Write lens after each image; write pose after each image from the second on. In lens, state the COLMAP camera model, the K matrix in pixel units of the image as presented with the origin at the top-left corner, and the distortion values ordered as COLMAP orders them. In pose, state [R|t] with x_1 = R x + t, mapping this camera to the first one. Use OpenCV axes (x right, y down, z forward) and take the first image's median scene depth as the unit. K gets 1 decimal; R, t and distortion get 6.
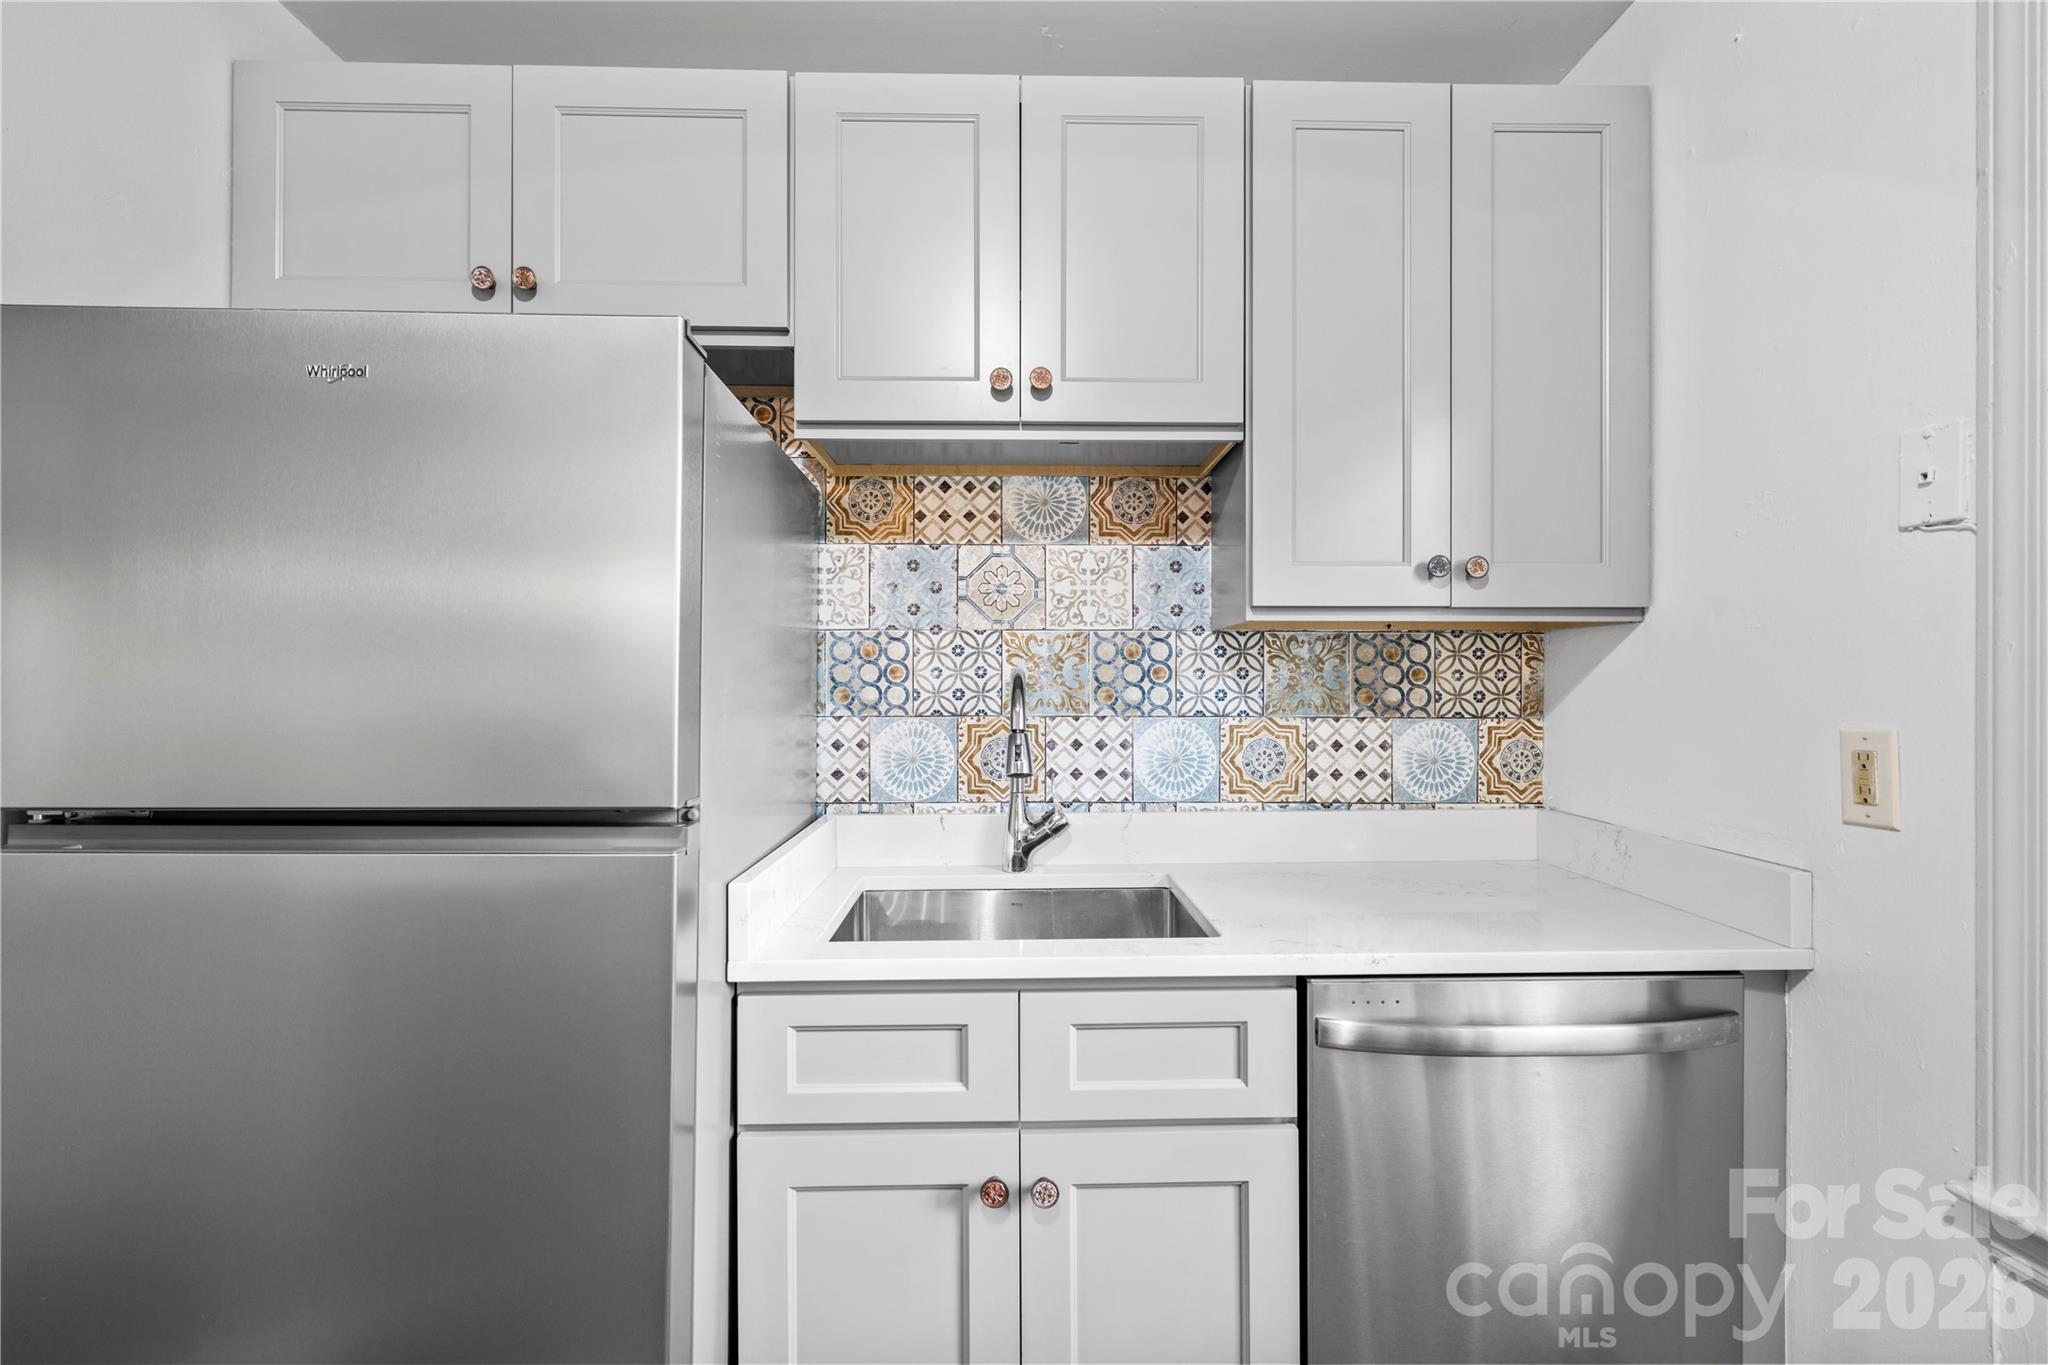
lens RADIAL K [[938.1, 0, 1024.0], [0, 938.1, 682.5], [0, 0, 1]] dist [-0.000423, -0.000125]
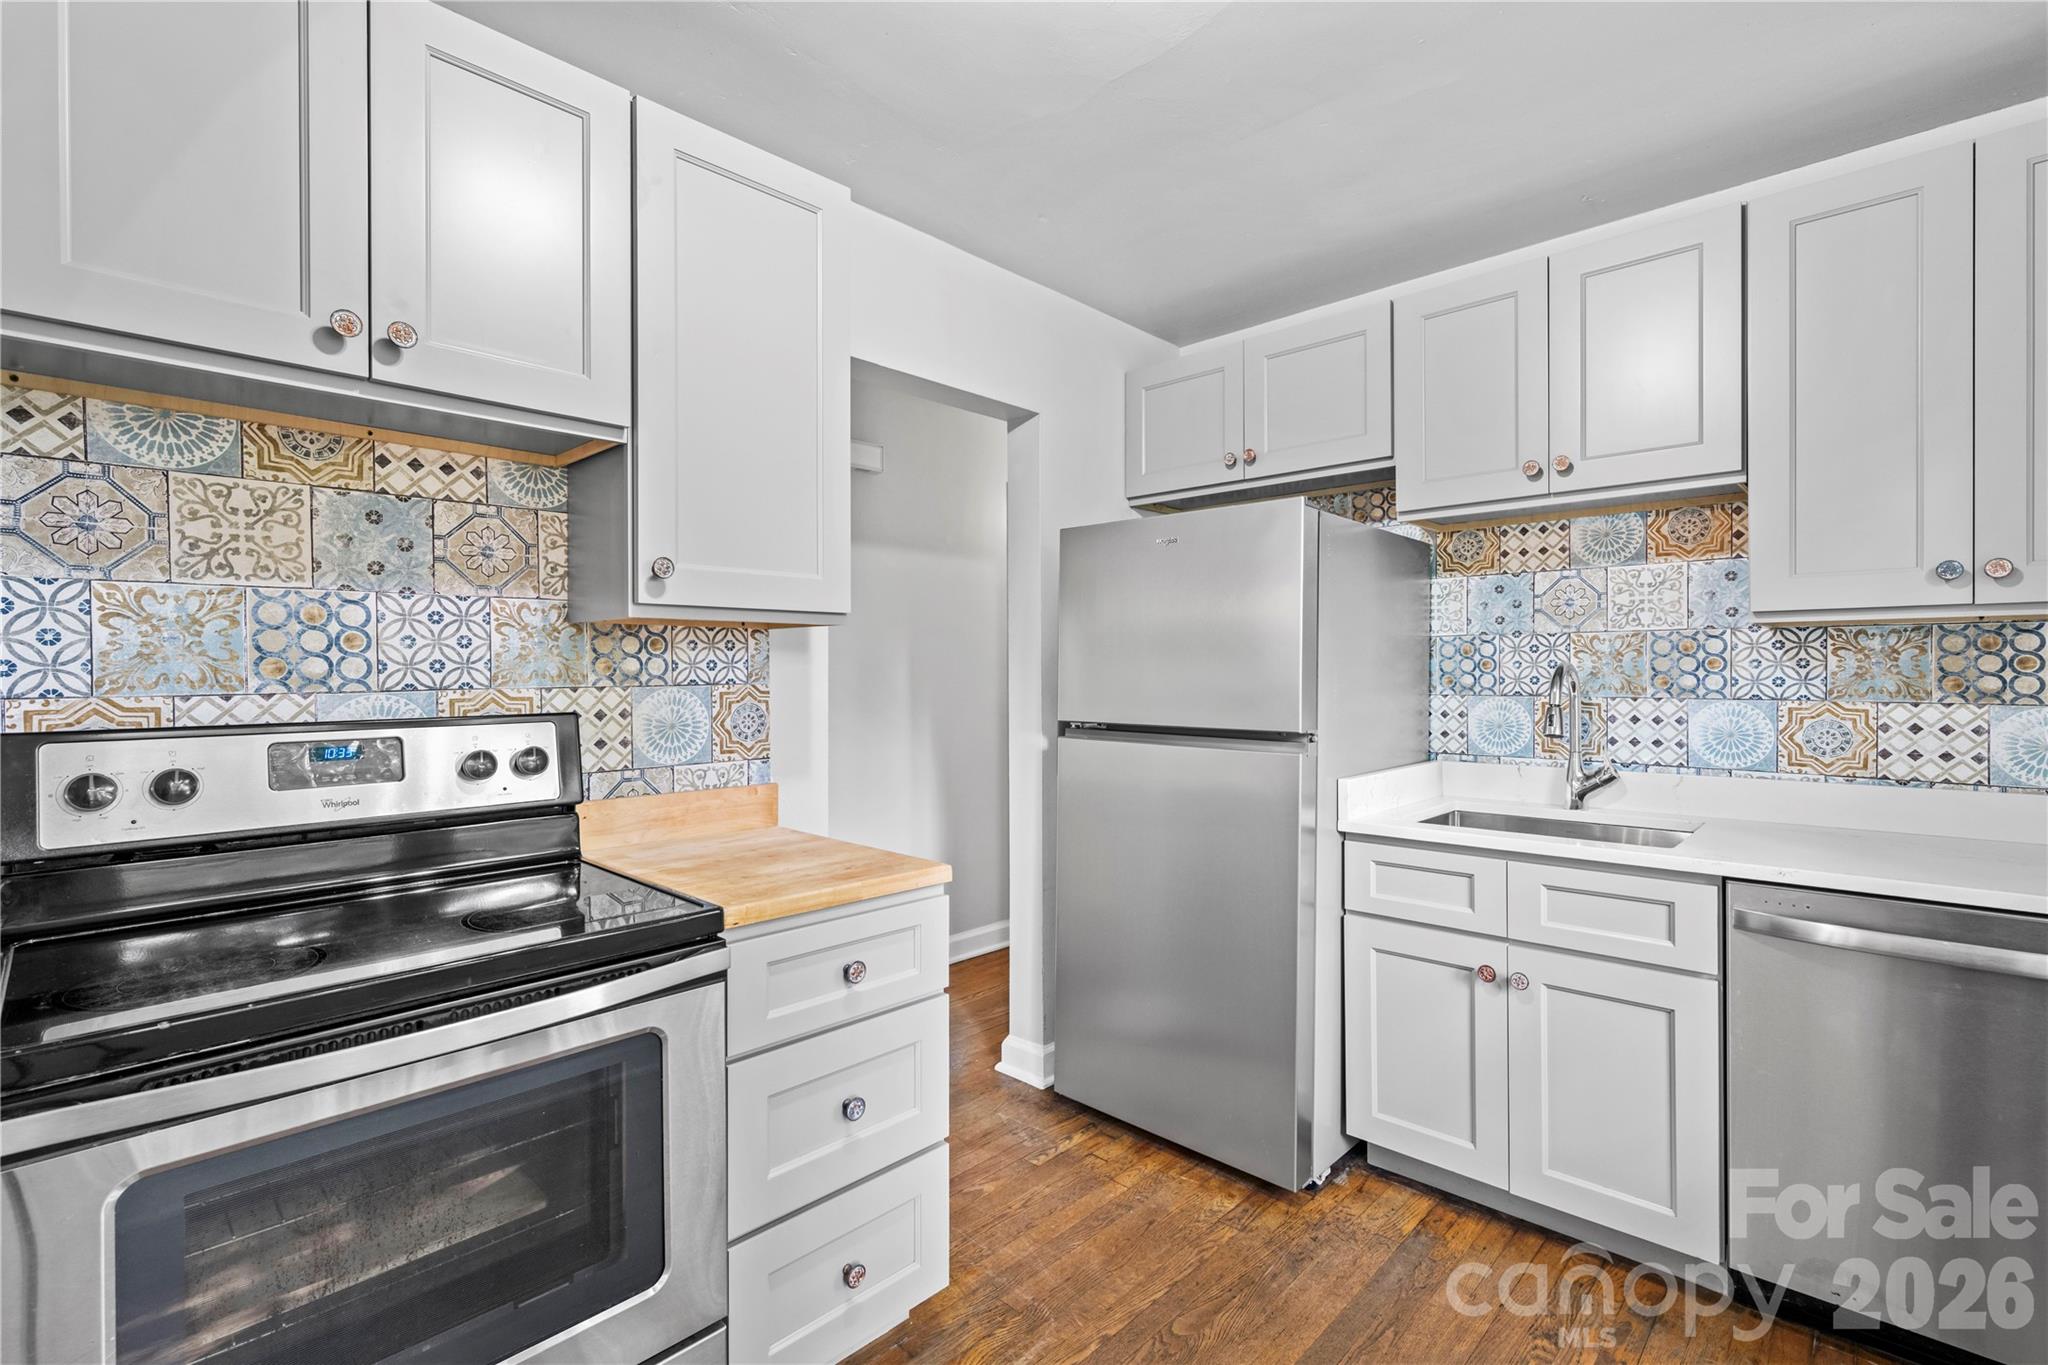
lens RADIAL K [[926.6, 0, 1026.0], [0, 926.6, 672.4], [0, 0, 1]] dist [-0.001339, 0.000067]
pose [[0.709183, -0.001764, -0.705022, 0.361355], [0.002610, 0.999997, 0.000123, -0.001112], [0.705020, -0.001927, 0.709185, -0.498551]]
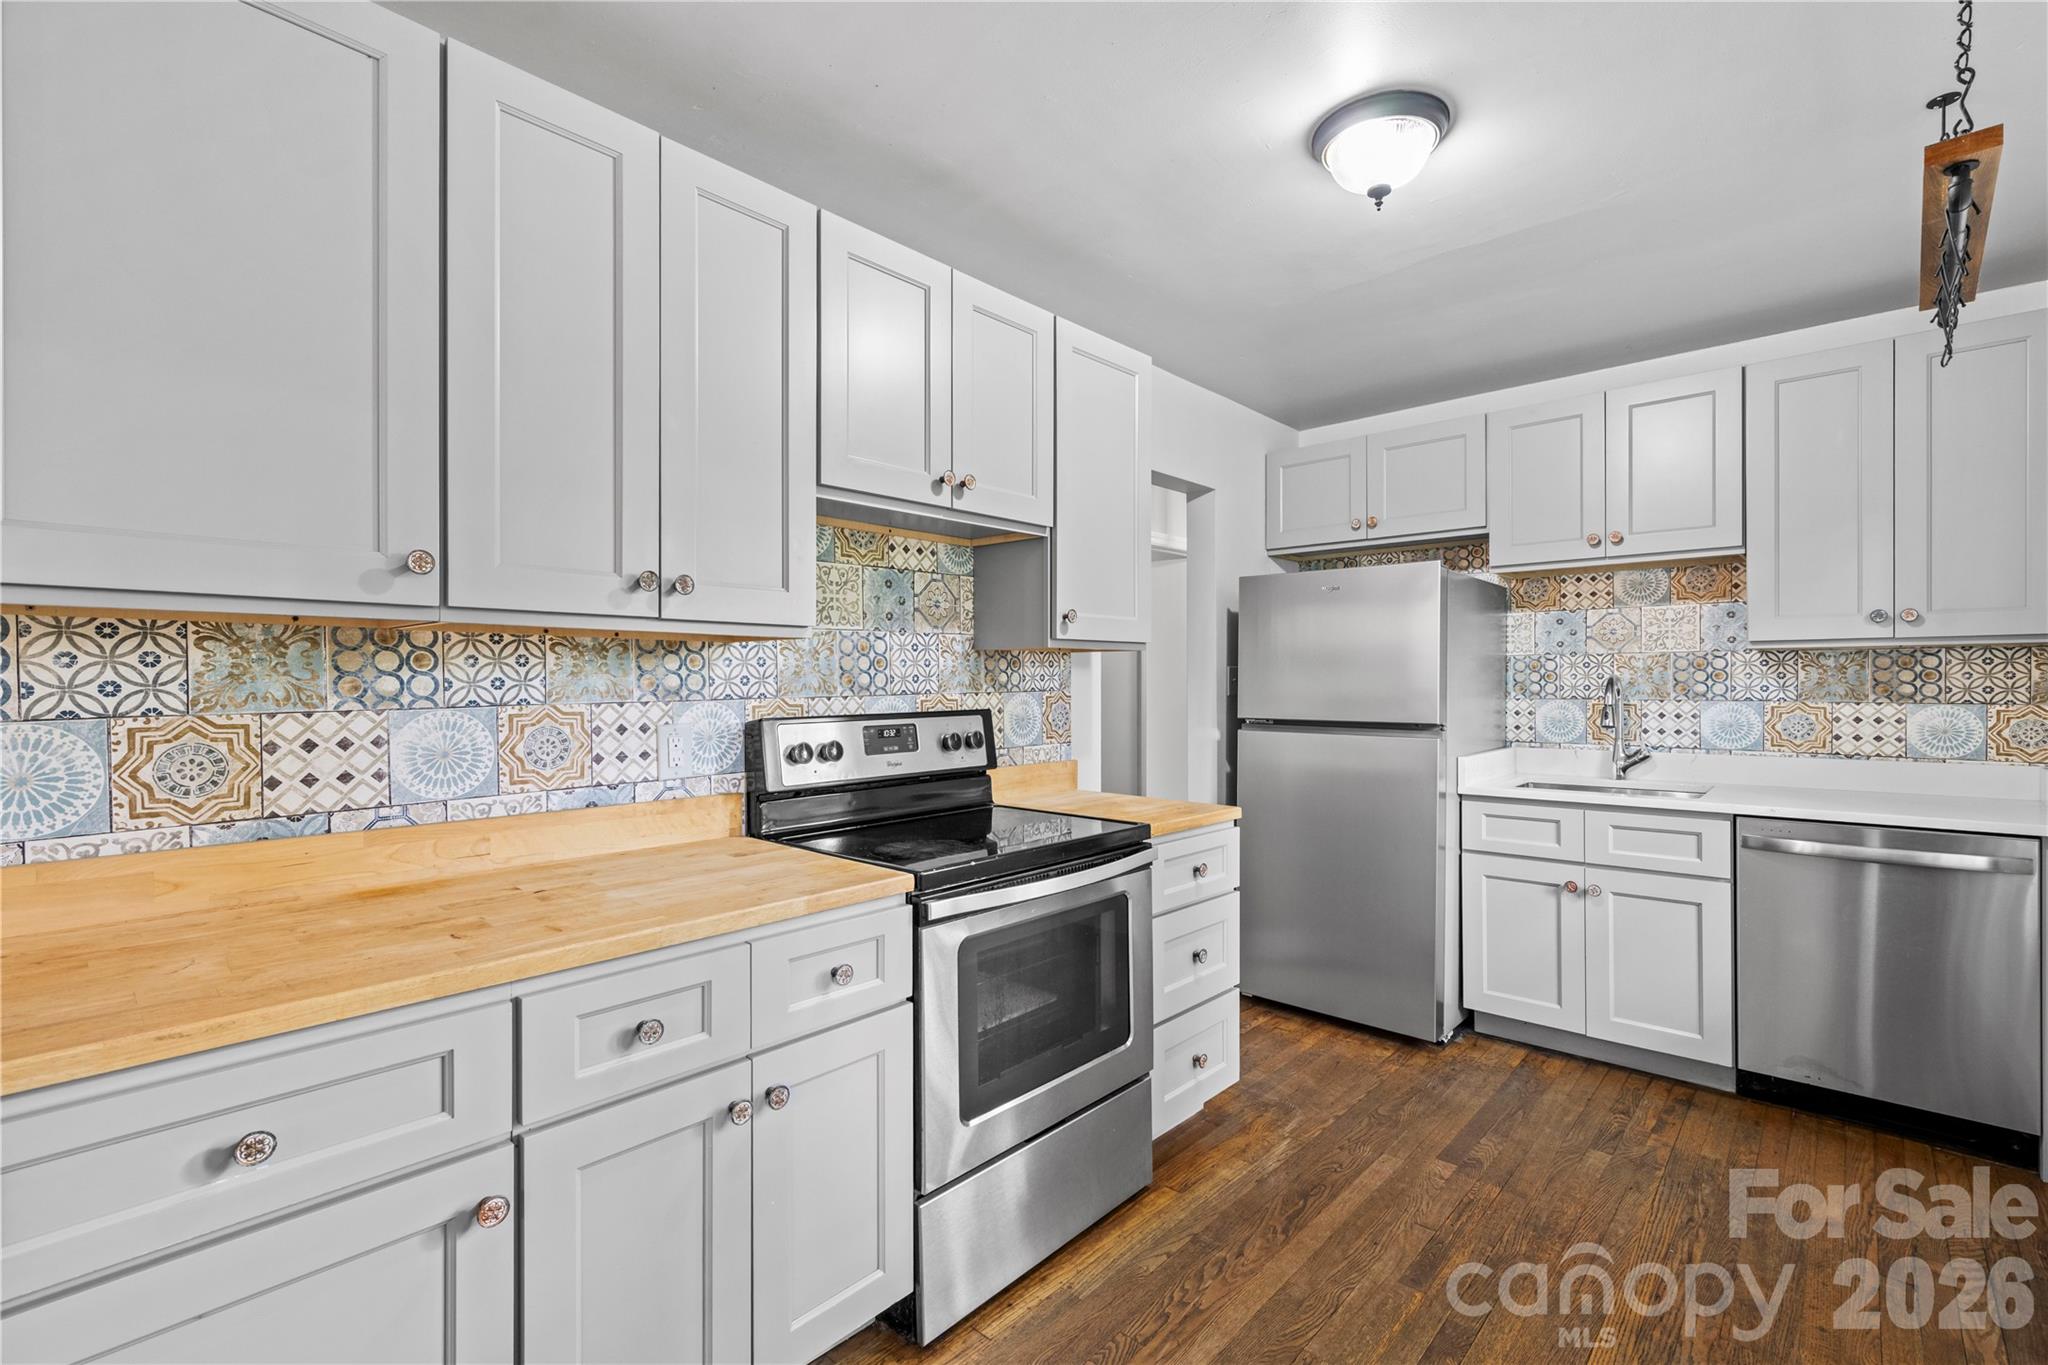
lens RADIAL K [[901.5, 0, 1024.0], [0, 901.5, 682.5], [0, 0, 1]] dist [-0.000818, -0.000373]
pose [[0.720176, -0.002431, -0.693787, 0.378245], [0.003644, 0.999993, 0.000278, -0.002708], [0.693782, -0.002728, 0.720180, -1.119304]]
